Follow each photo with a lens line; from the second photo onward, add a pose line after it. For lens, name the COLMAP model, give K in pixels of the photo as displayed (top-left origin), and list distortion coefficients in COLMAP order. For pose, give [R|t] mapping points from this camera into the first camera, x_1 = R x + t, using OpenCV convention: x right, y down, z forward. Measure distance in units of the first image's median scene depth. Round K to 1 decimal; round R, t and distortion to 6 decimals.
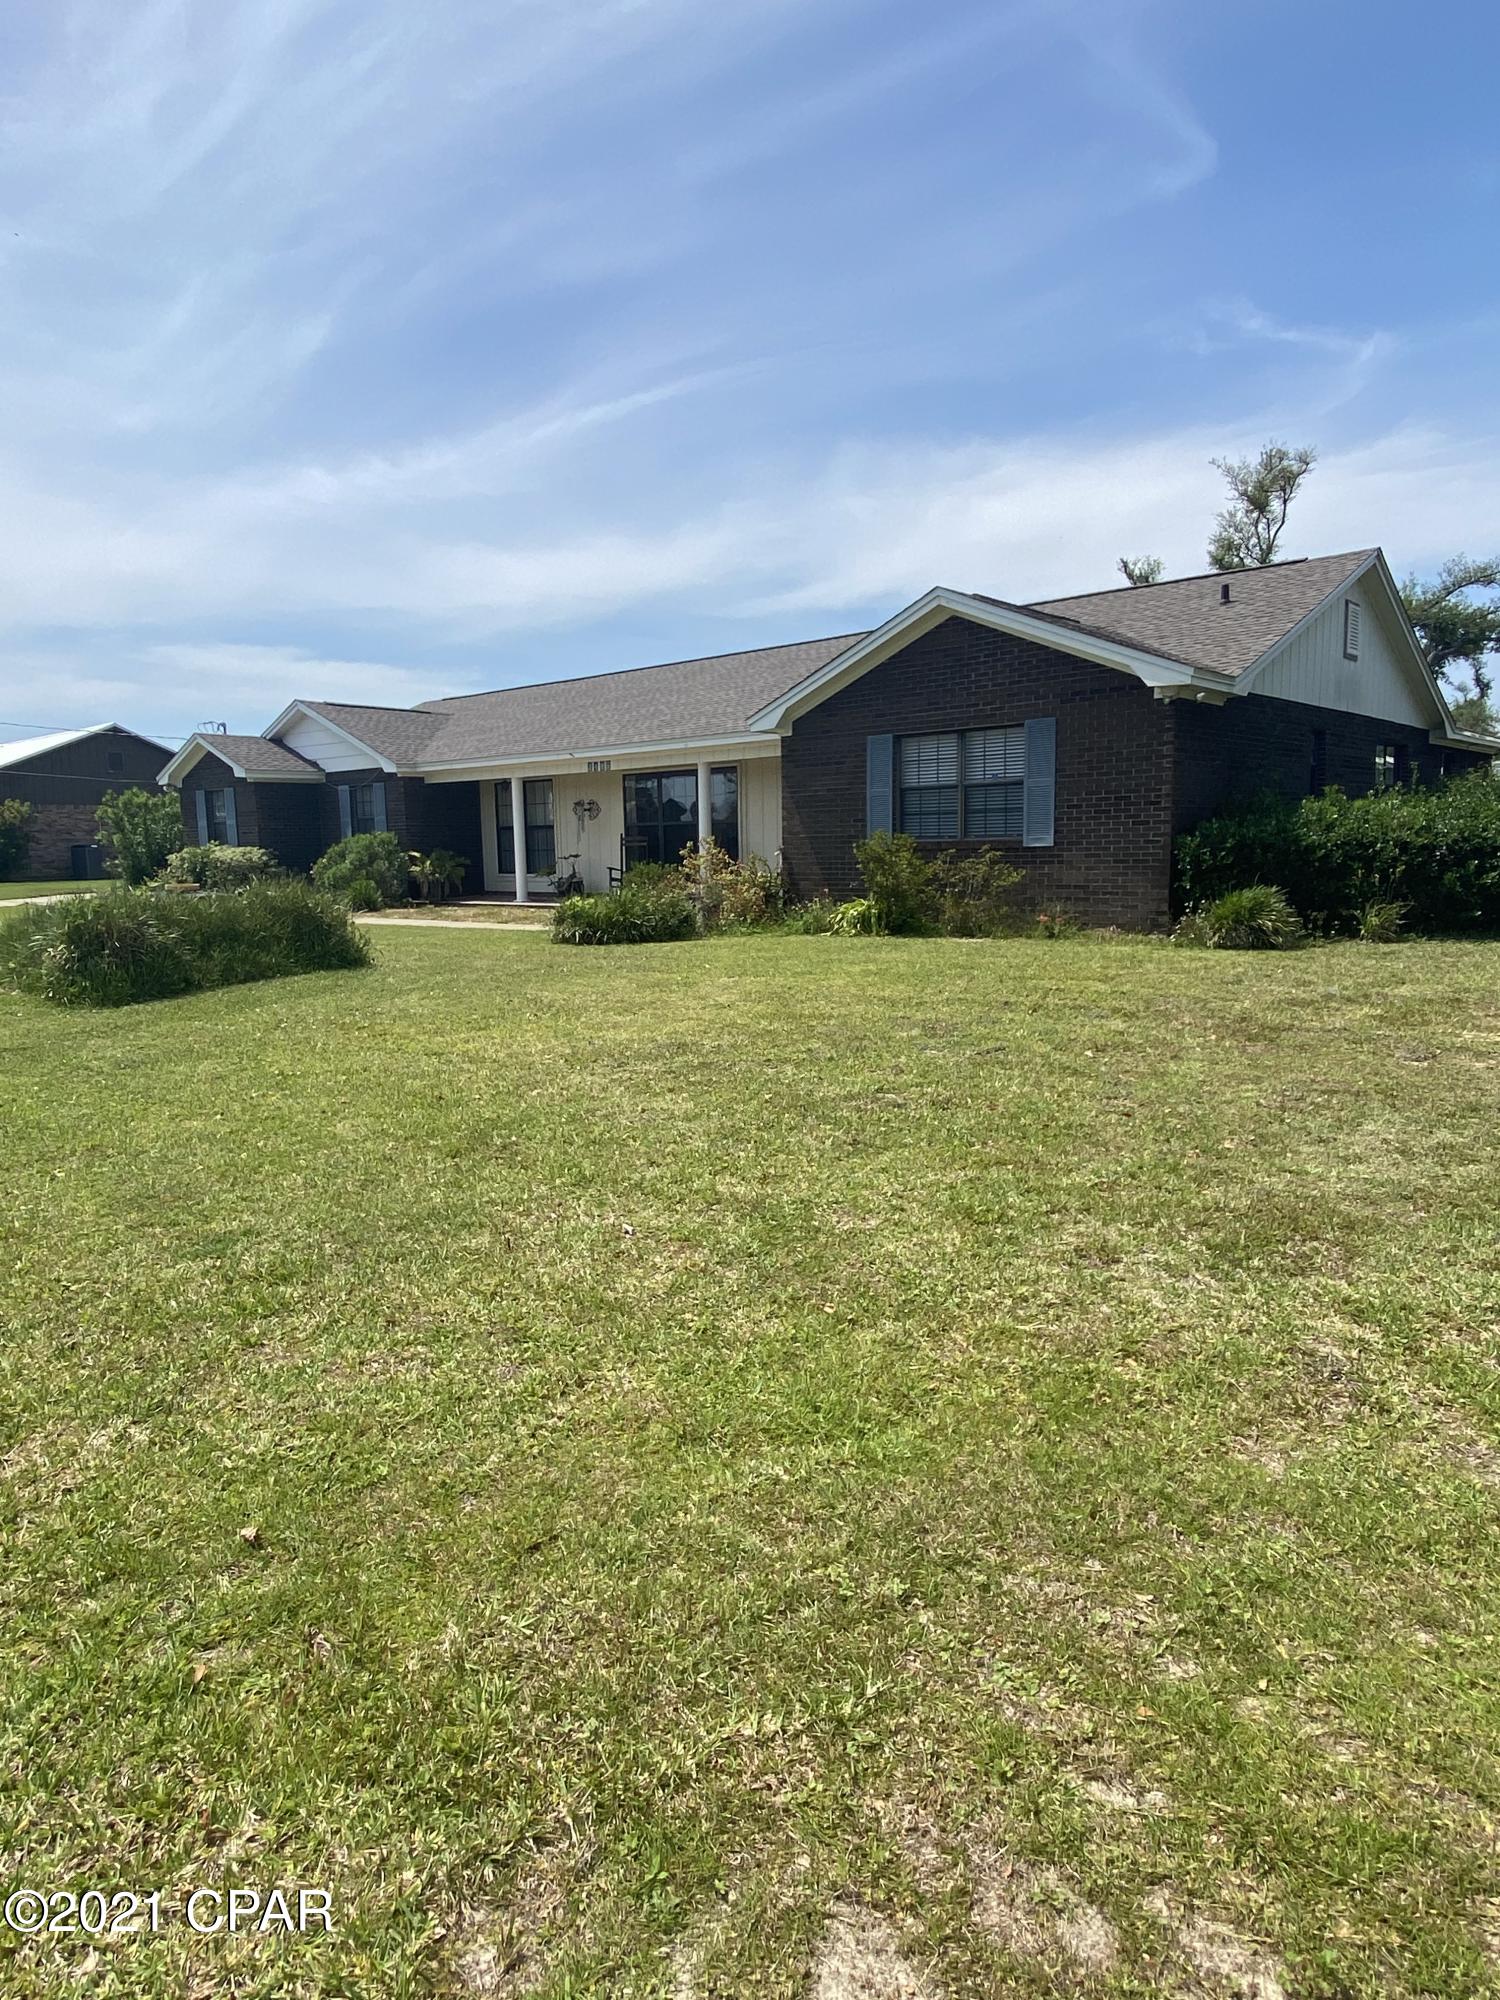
lens RADIAL K [[1197.1, 0, 750.0], [0, 1197.1, 1000.0], [0, 0, 1]] dist [0.030964, -0.000195]
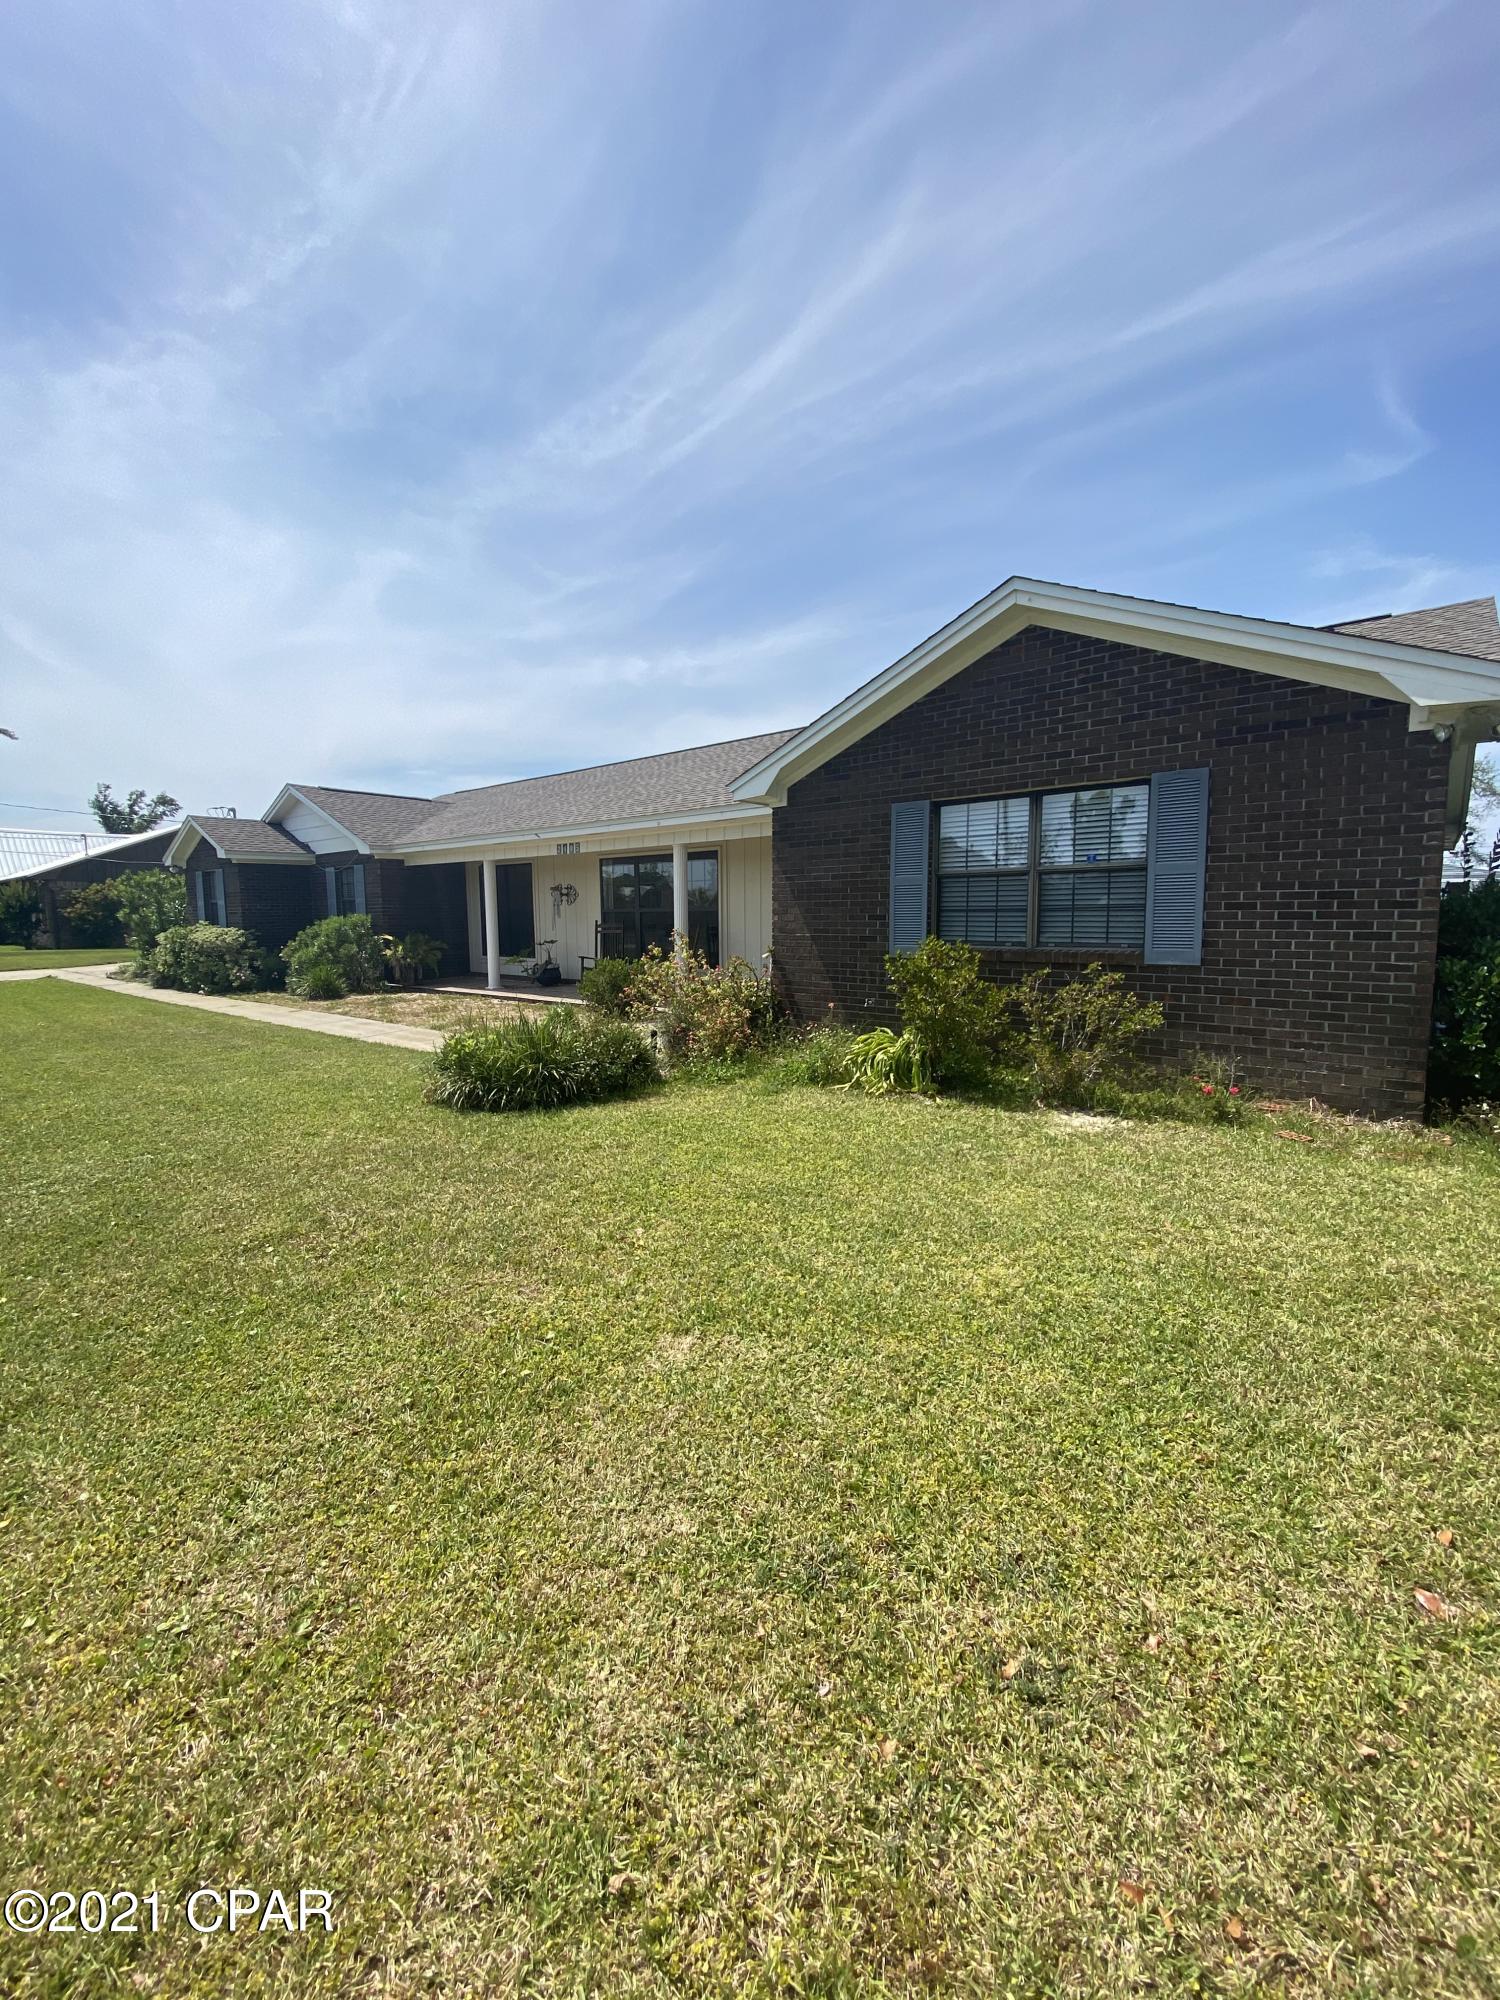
lens RADIAL K [[802.3, 0, 750.0], [0, 802.3, 1000.0], [0, 0, 1]] dist [-0.000077, -0.000017]
pose [[0.999578, 0.010945, 0.026904, -0.001328], [-0.010266, 0.999629, -0.025217, -0.070097], [-0.027170, 0.024930, 0.999320, 0.416340]]
